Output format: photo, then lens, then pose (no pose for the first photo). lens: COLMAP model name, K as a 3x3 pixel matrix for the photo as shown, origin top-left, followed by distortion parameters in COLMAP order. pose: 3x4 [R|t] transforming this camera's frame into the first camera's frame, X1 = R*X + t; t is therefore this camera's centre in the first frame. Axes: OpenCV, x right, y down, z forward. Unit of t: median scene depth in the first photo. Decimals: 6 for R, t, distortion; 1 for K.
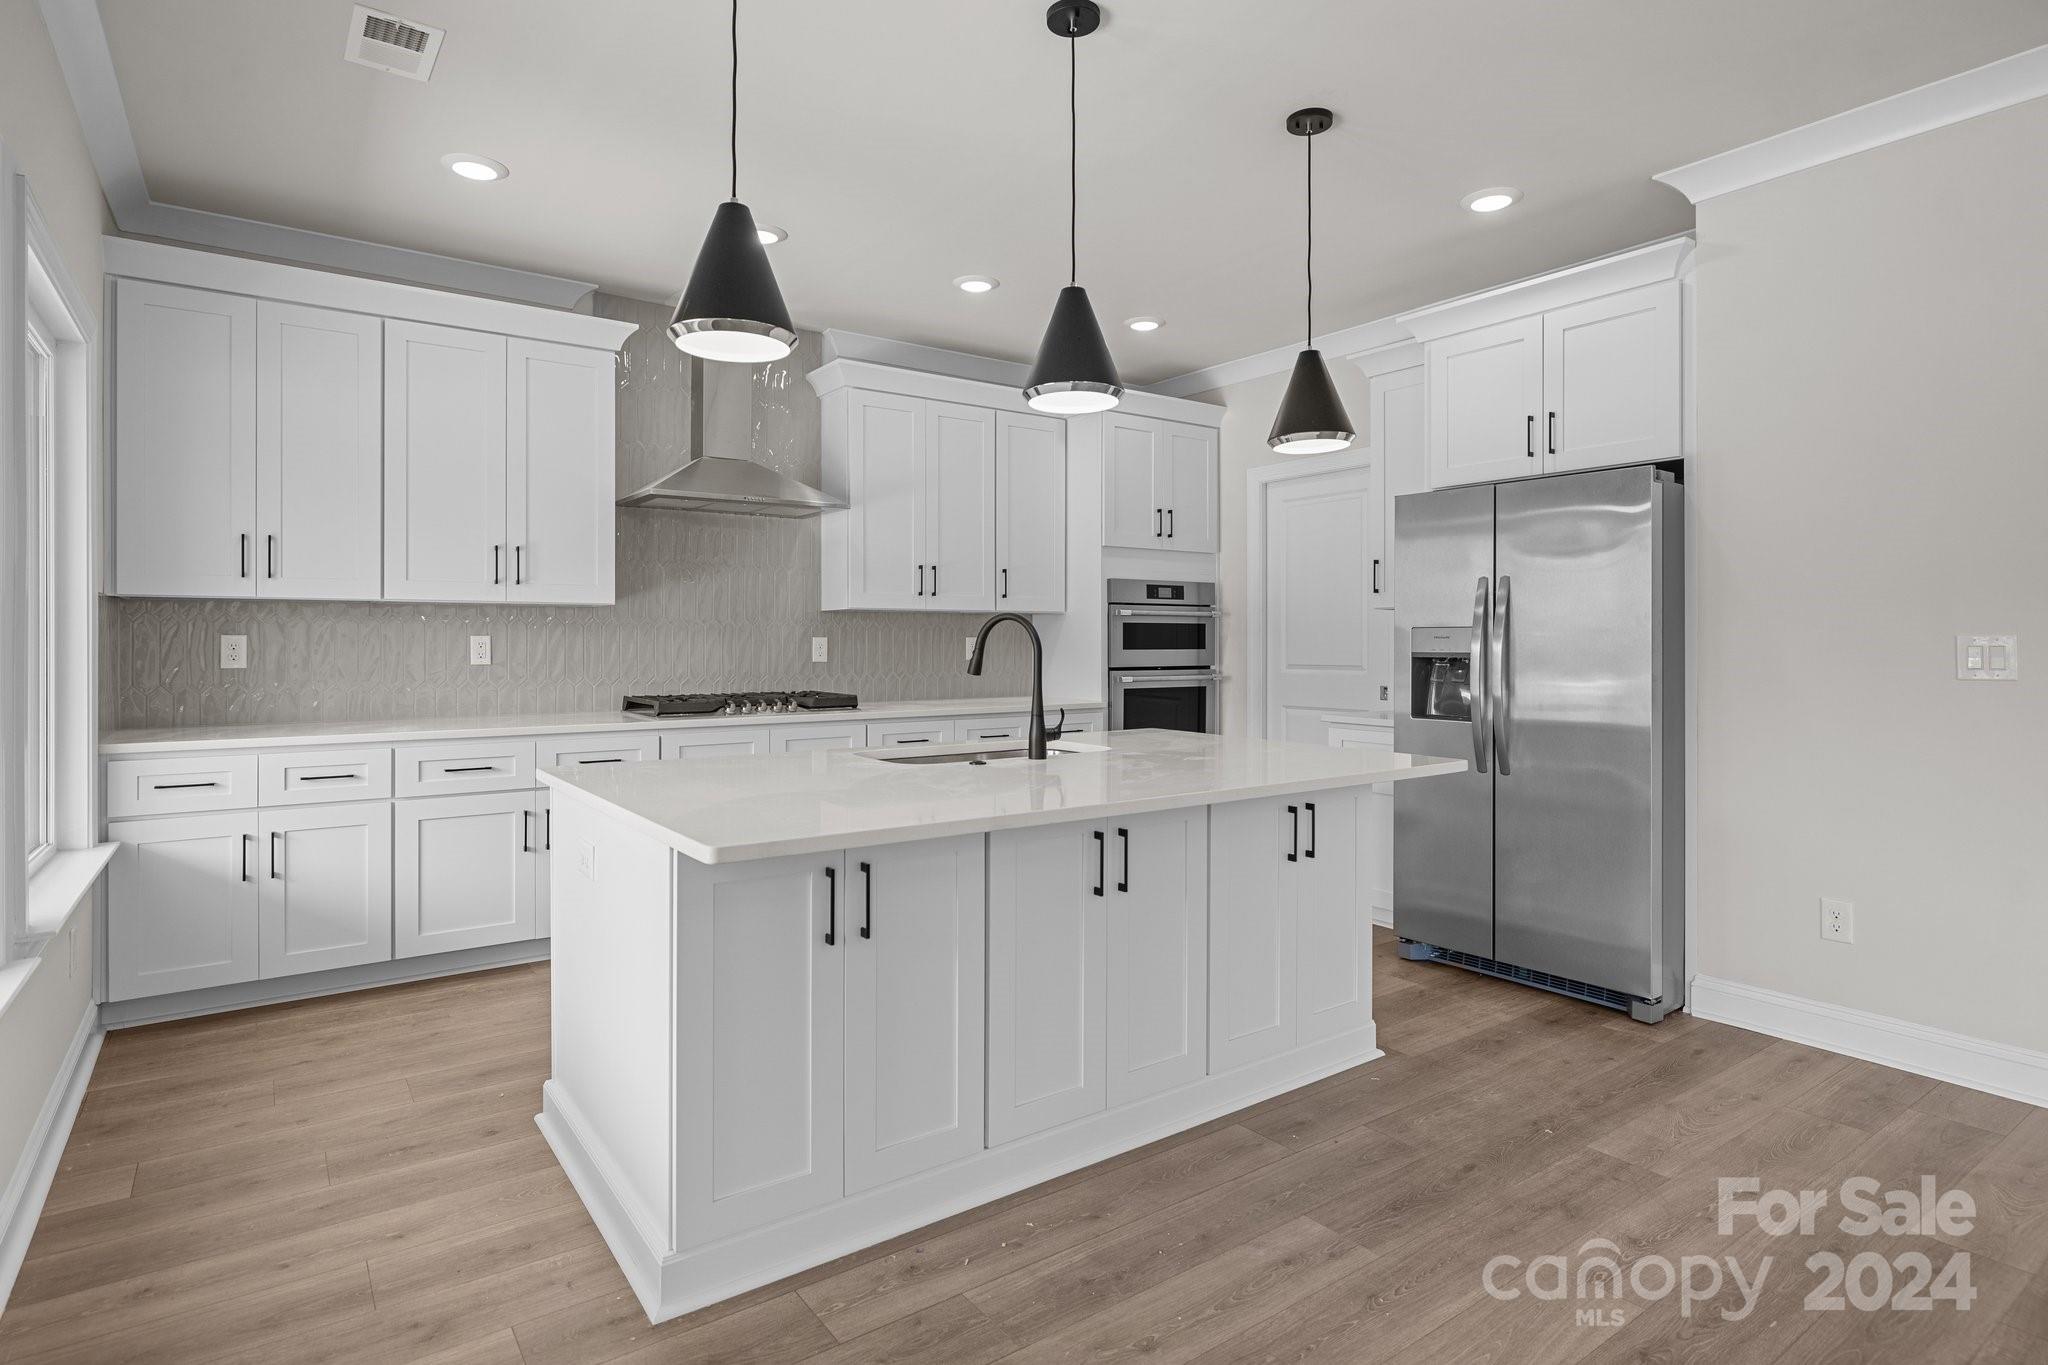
lens RADIAL K [[1067.2, 0, 1011.2], [0, 1067.2, 646.6], [0, 0, 1]] dist [-0.003558, -0.000635]
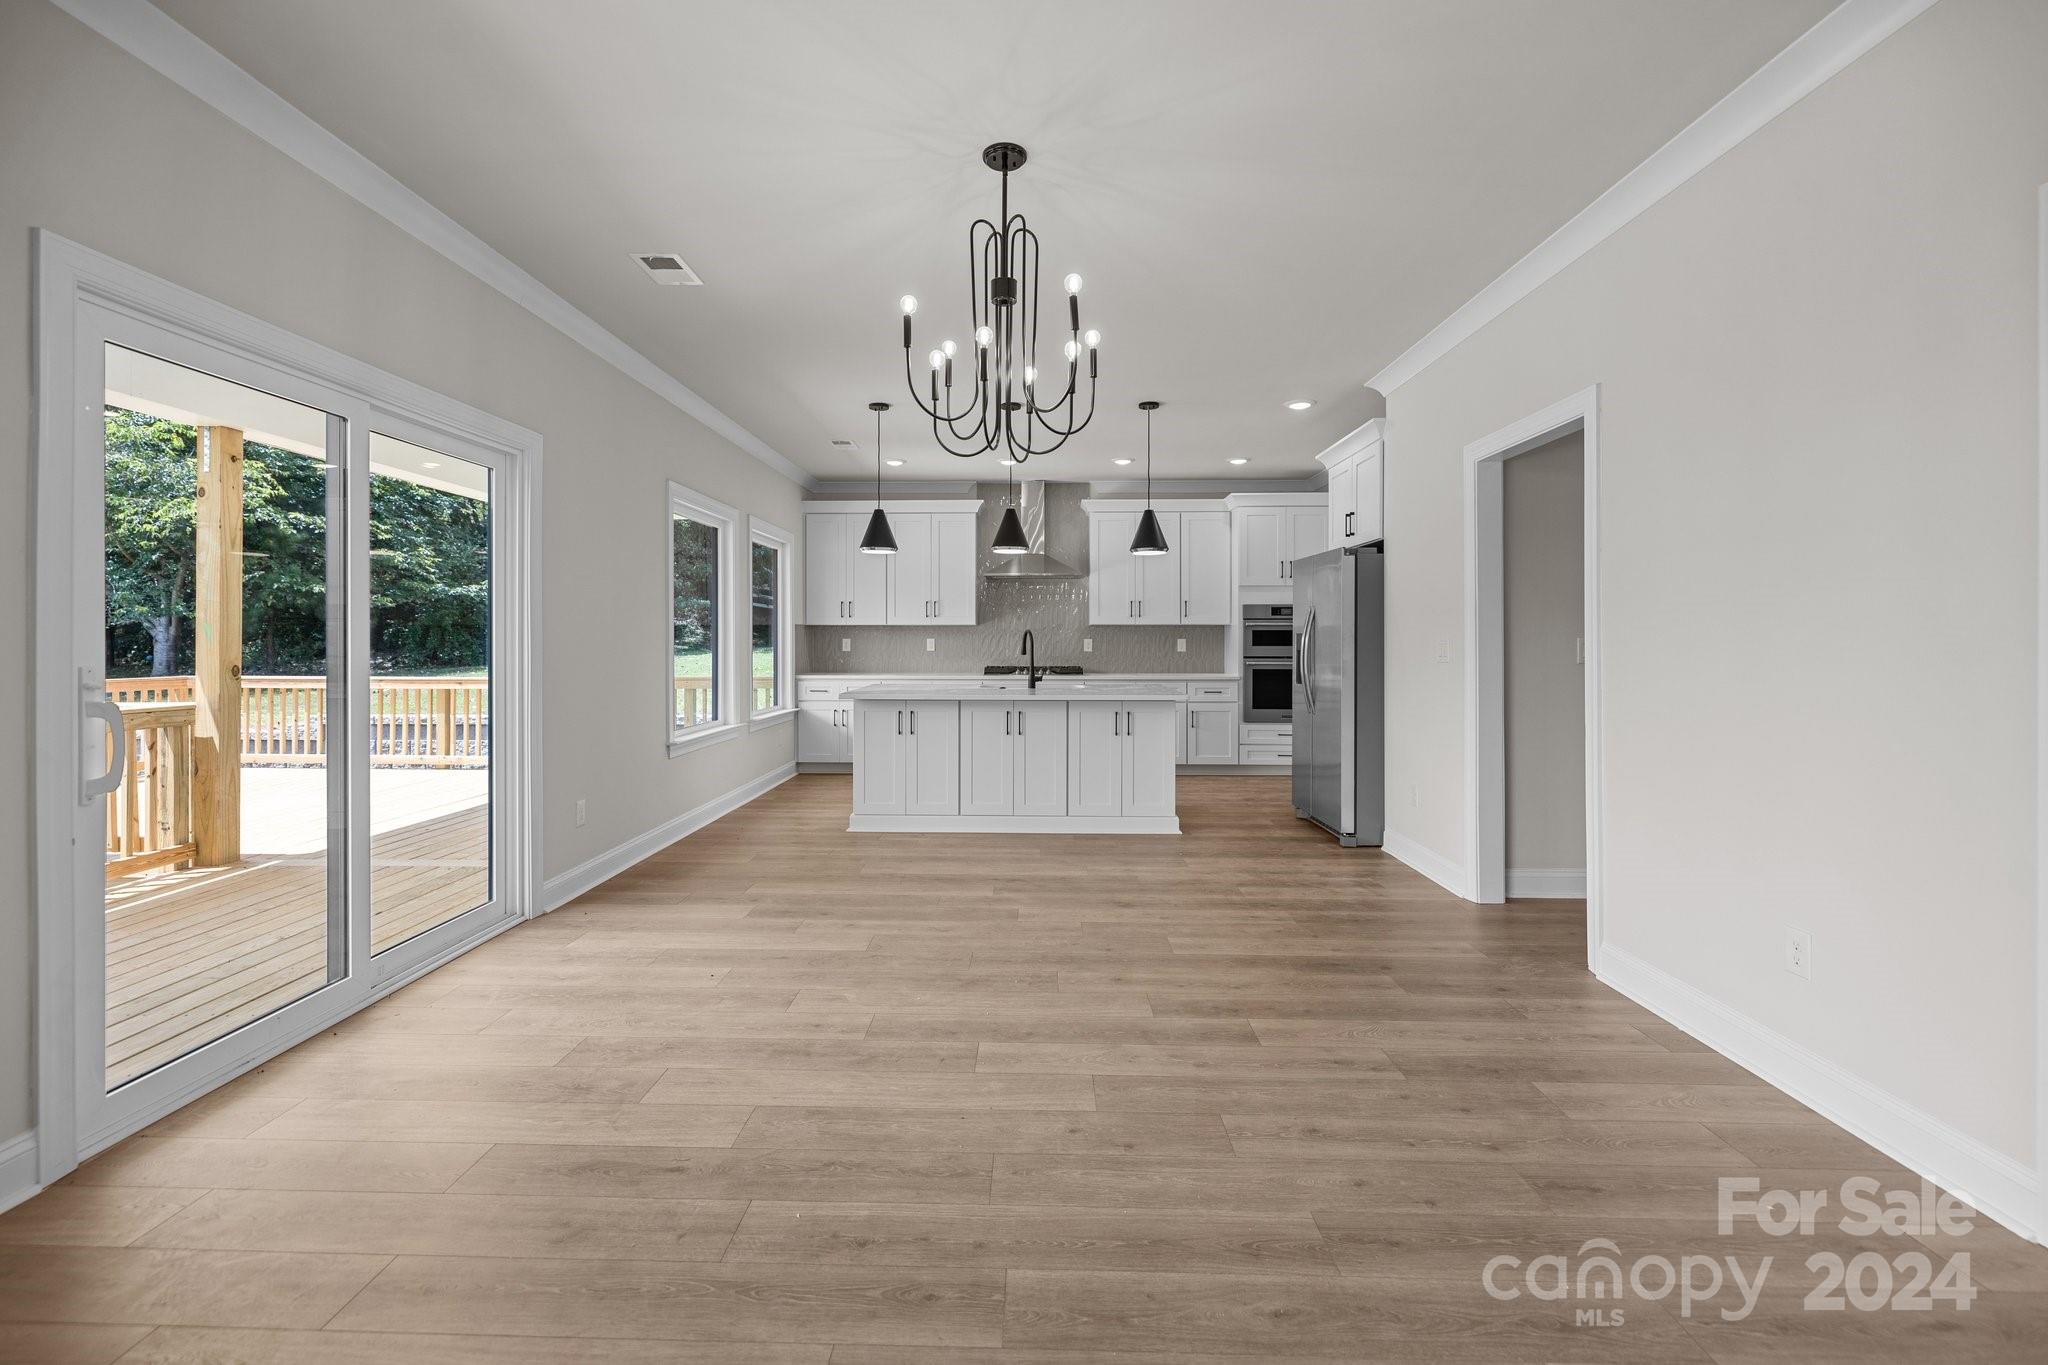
lens RADIAL K [[868.8, 0, 1011.4], [0, 868.8, 651.0], [0, 0, 1]] dist [-0.000319, -0.000185]
pose [[0.800183, 0.007094, -0.599714, 0.926709], [-0.002964, 0.999965, 0.007875, 0.001599], [0.599749, -0.004524, 0.800175, -0.501672]]
